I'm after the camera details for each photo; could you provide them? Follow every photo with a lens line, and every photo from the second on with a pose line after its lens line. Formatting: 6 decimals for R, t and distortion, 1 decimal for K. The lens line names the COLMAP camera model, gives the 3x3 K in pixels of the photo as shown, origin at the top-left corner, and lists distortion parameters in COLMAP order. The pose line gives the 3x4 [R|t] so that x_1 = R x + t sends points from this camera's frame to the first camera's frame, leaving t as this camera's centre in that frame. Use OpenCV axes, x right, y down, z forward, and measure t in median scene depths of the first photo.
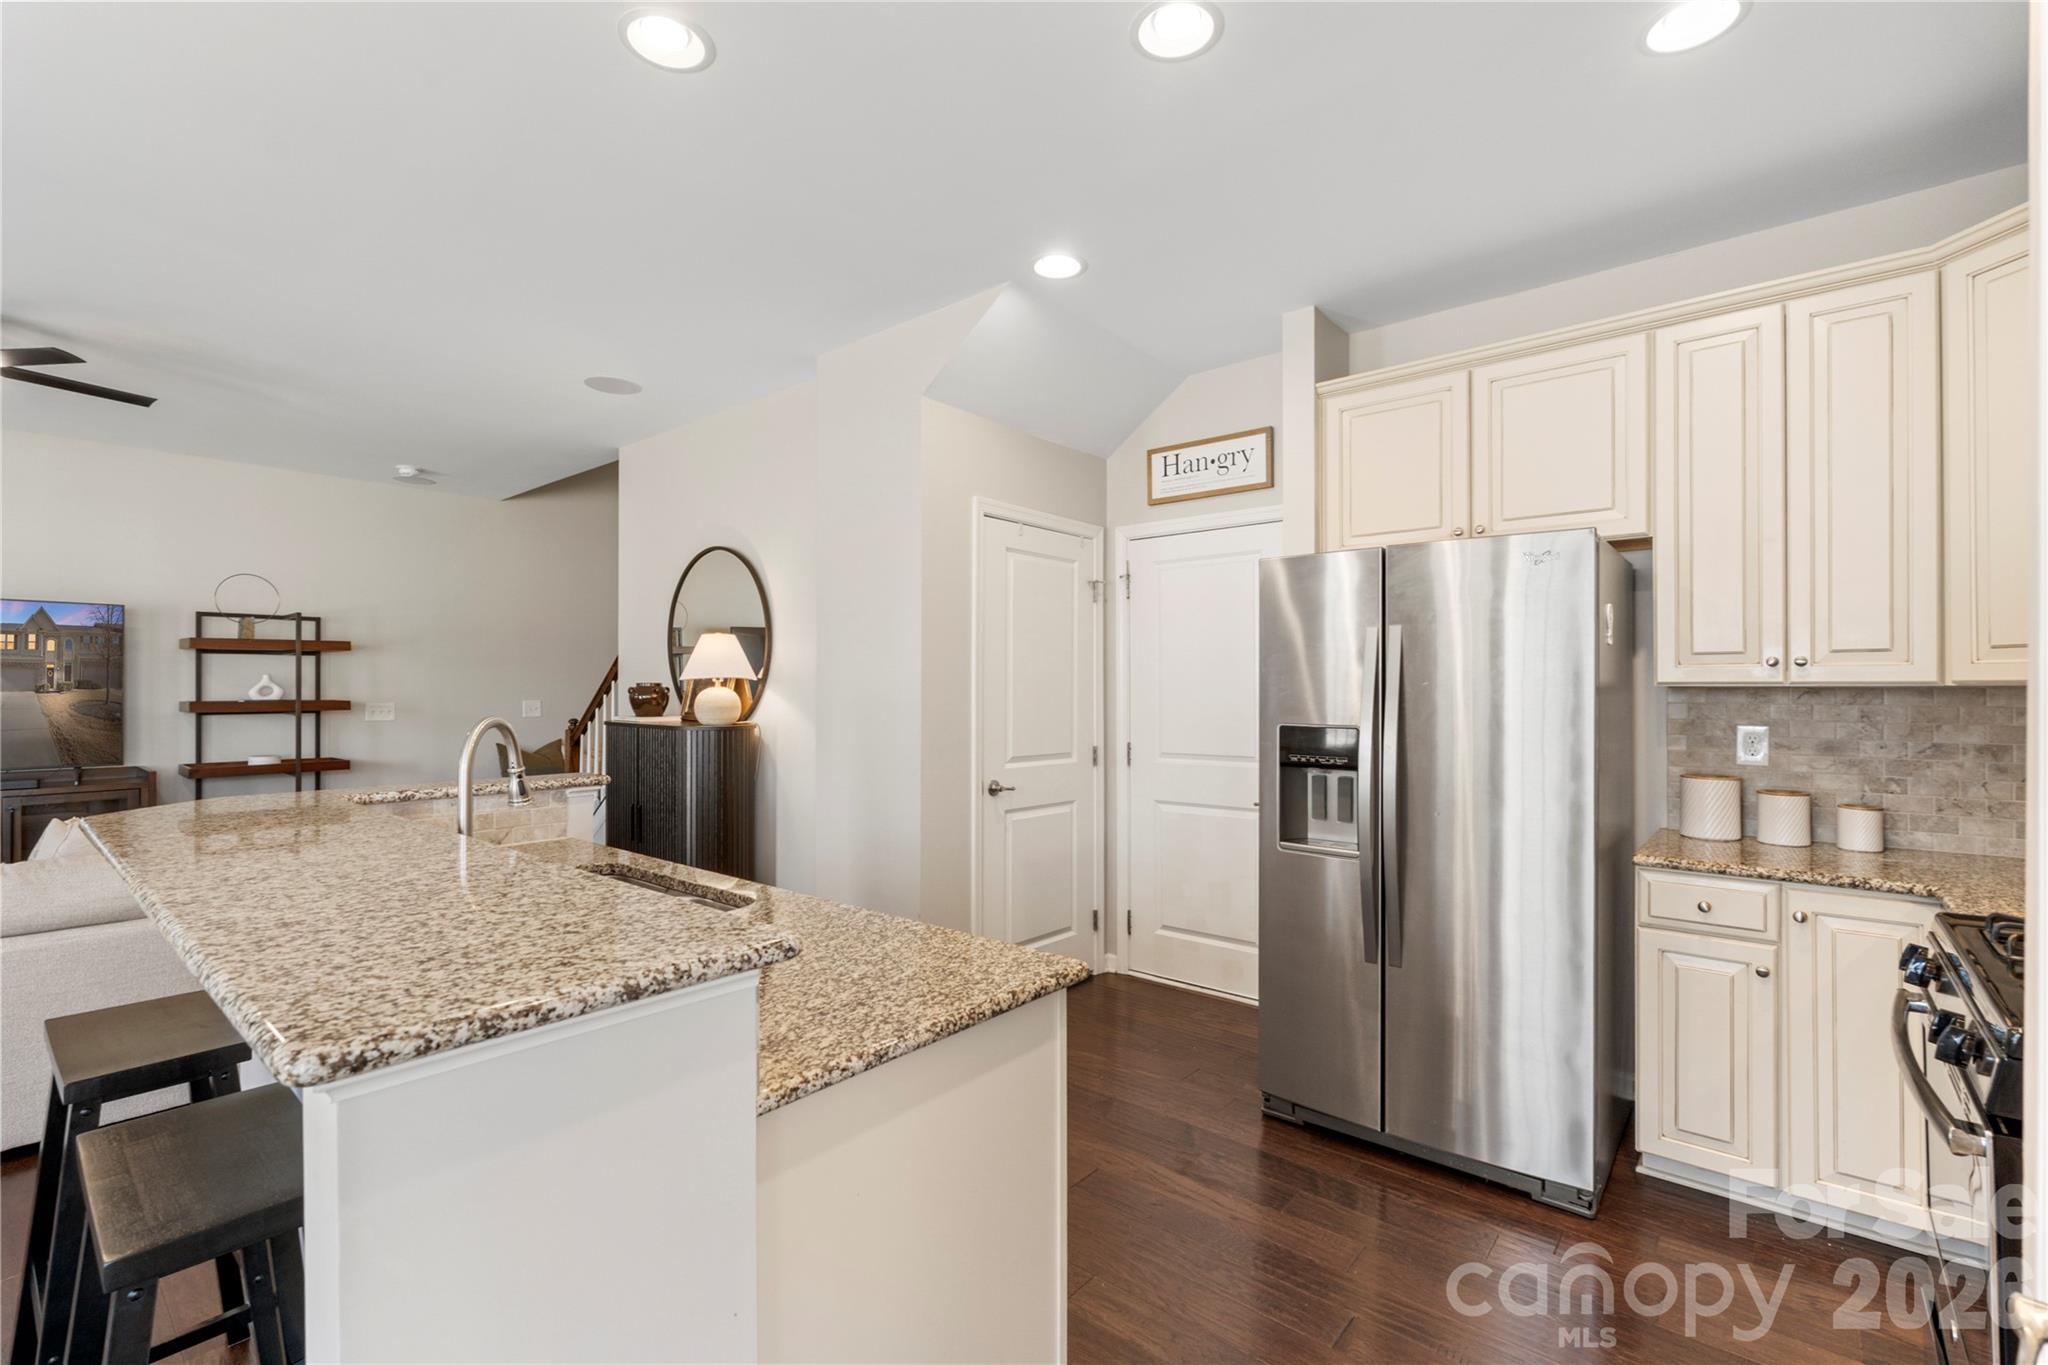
lens RADIAL K [[903.5, 0, 1026.9], [0, 903.5, 683.2], [0, 0, 1]] dist [-0.003149, 0.000834]
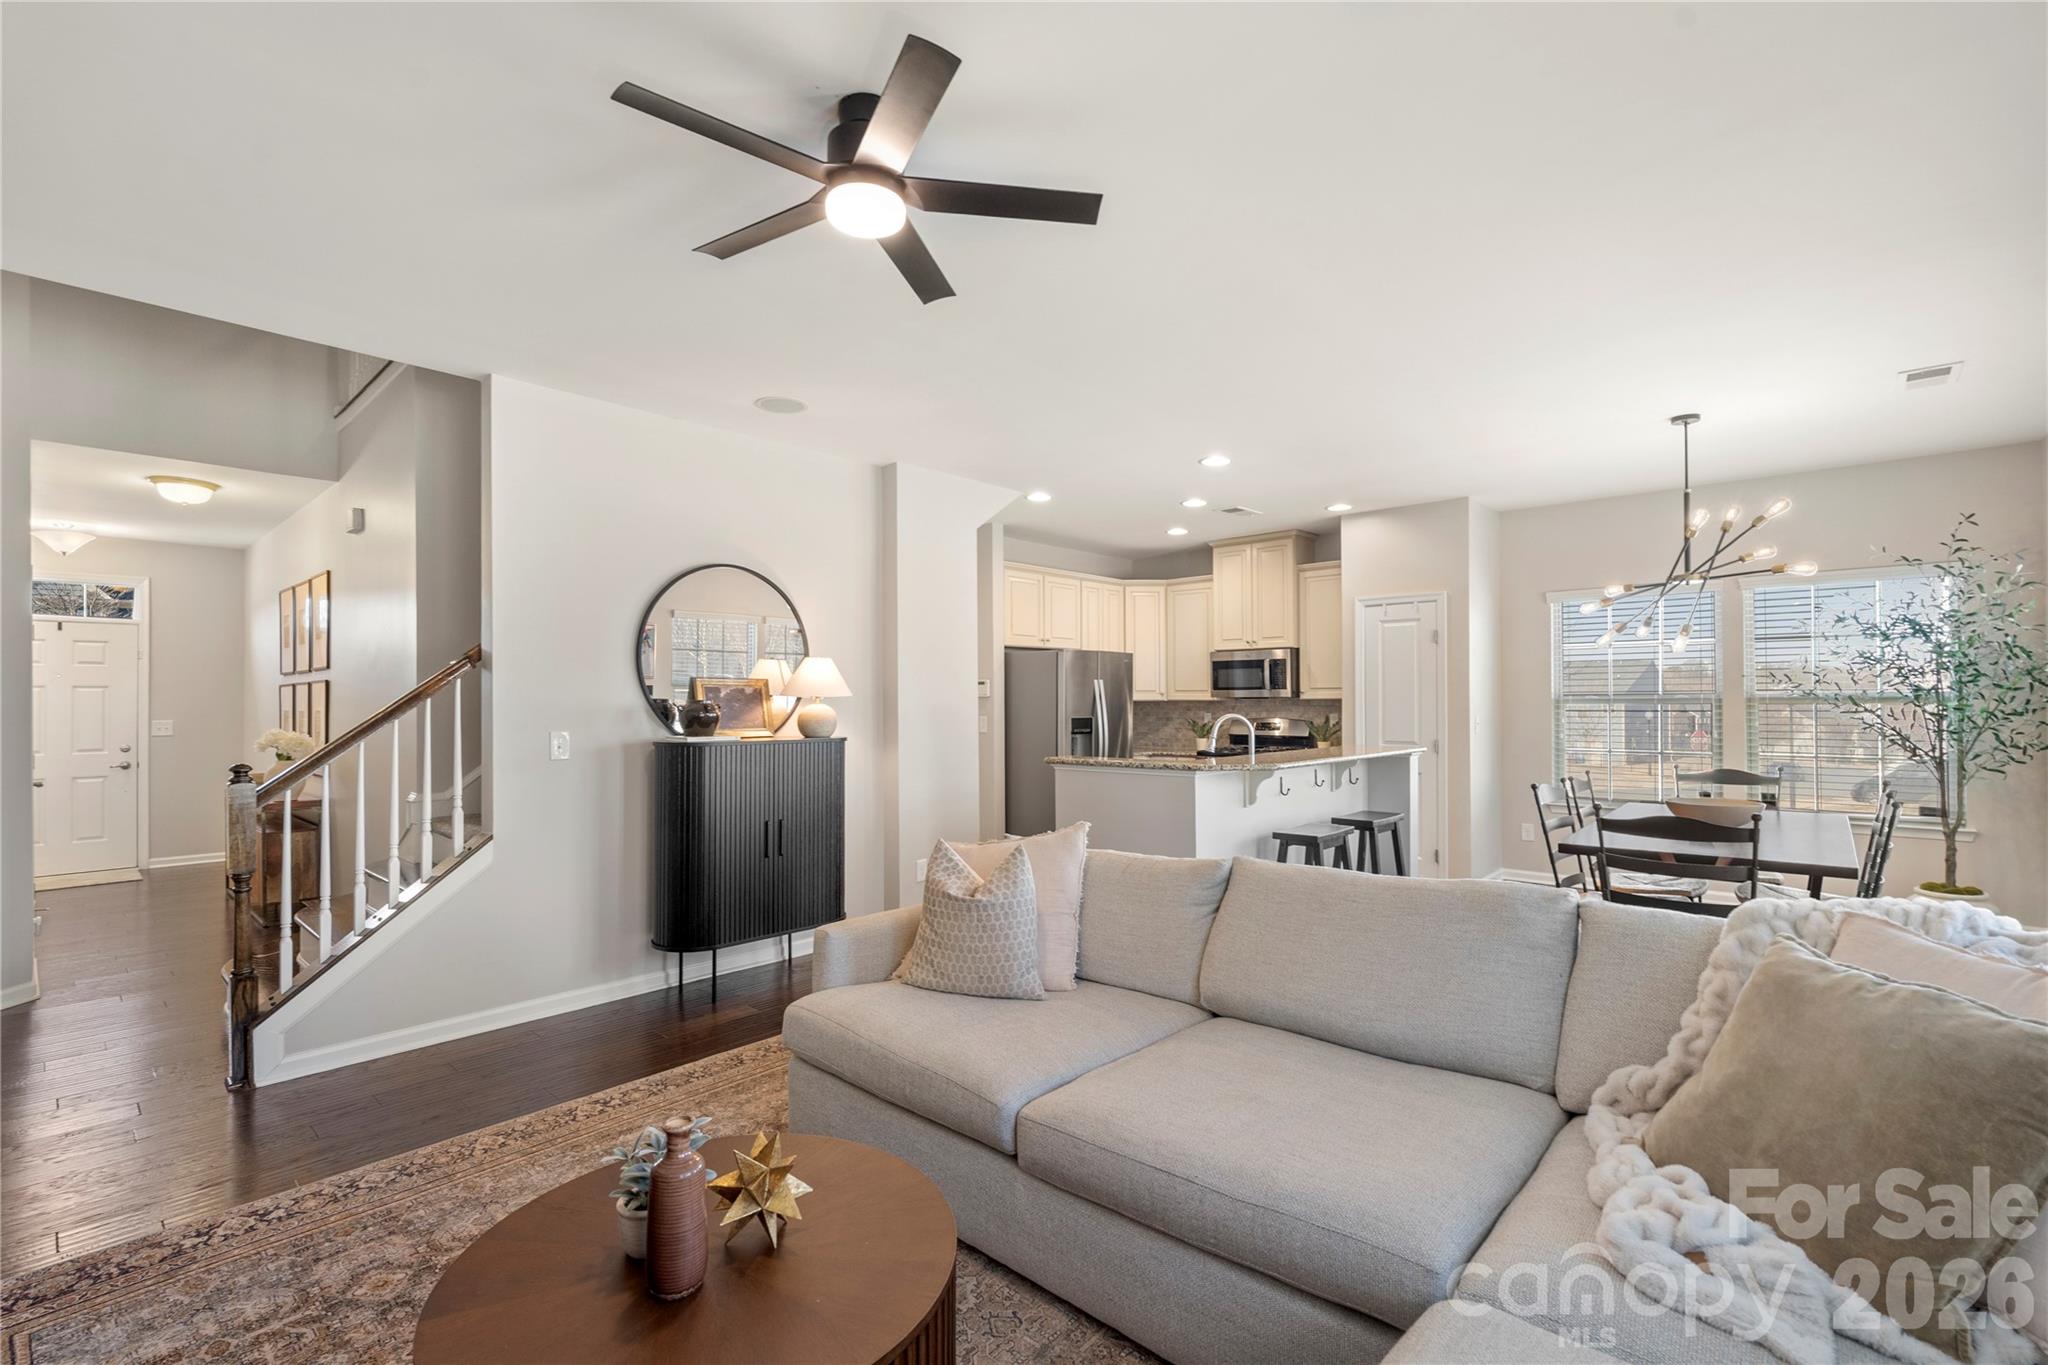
lens RADIAL K [[903.5, 0, 1029.1], [0, 903.5, 689.5], [0, 0, 1]] dist [-0.003149, 0.000834]
pose [[0.037028, 0.010818, 0.999256, -2.249493], [0.000248, 0.999941, -0.010835, -0.002957], [-0.999314, 0.000649, 0.037023, 1.054374]]
